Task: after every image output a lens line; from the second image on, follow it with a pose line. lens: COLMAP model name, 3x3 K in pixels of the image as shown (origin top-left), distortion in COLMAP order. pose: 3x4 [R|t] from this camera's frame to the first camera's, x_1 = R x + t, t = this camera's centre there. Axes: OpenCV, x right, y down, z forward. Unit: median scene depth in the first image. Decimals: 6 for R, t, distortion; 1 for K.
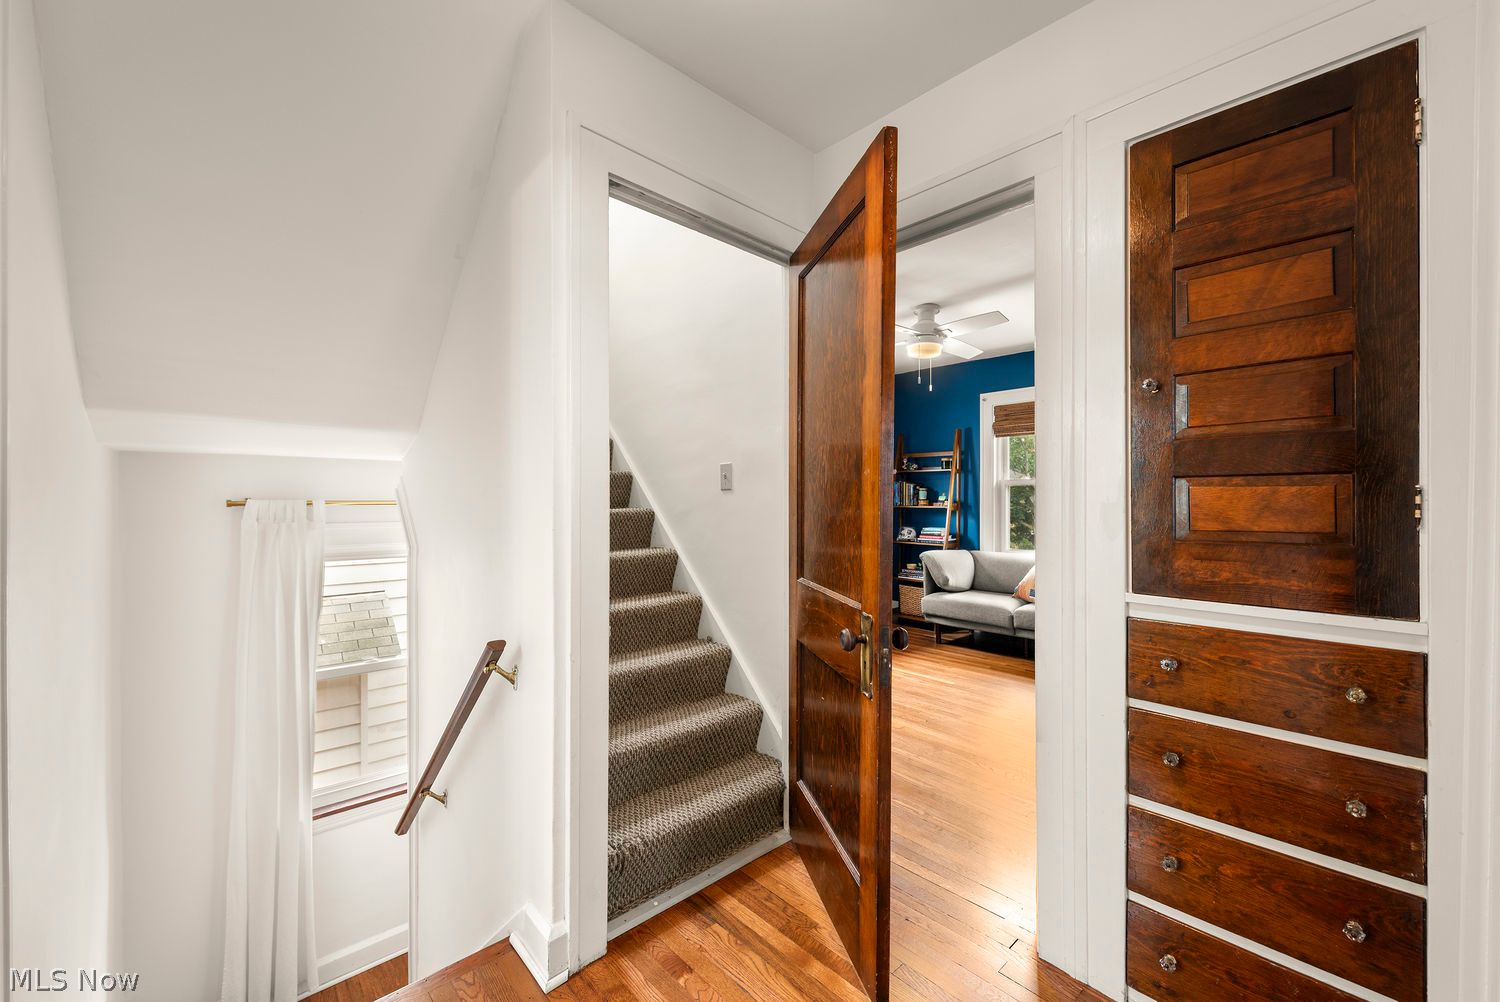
lens RADIAL K [[594.5, 0, 748.2], [0, 594.5, 508.2], [0, 0, 1]] dist [0.006261, -0.002924]
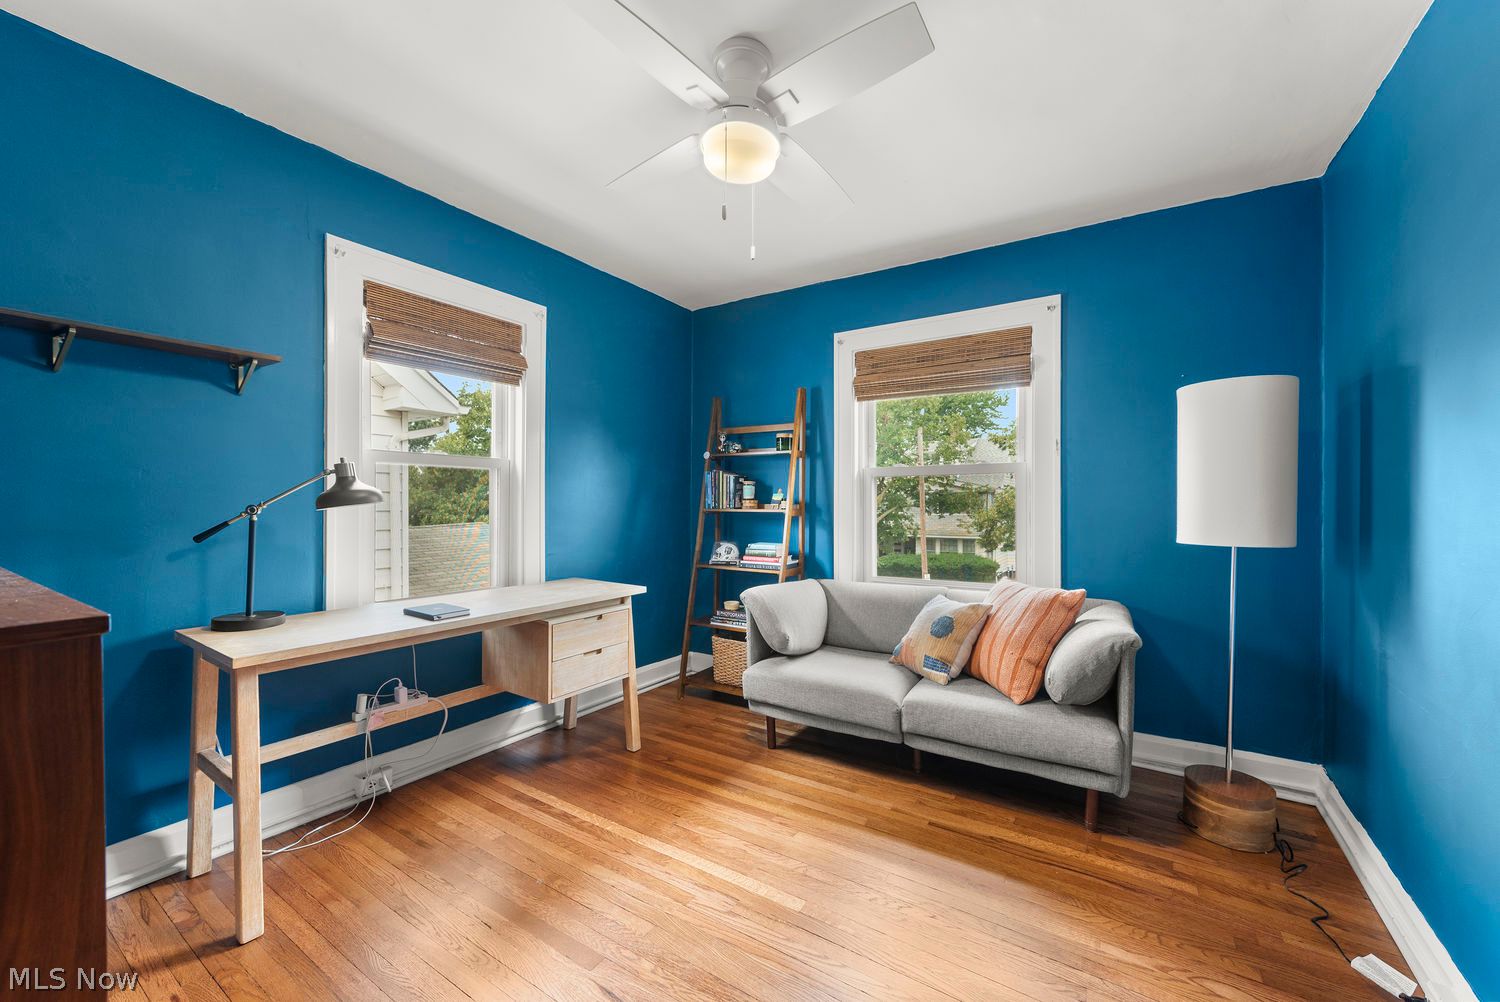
lens RADIAL K [[594.5, 0, 745.3], [0, 594.5, 504.4], [0, 0, 1]] dist [0.006261, -0.002924]
pose [[0.966723, 0.003163, 0.255805, 0.133208], [-0.000015, 0.999924, -0.012308, -0.000878], [-0.255824, 0.011895, 0.966650, 0.404243]]
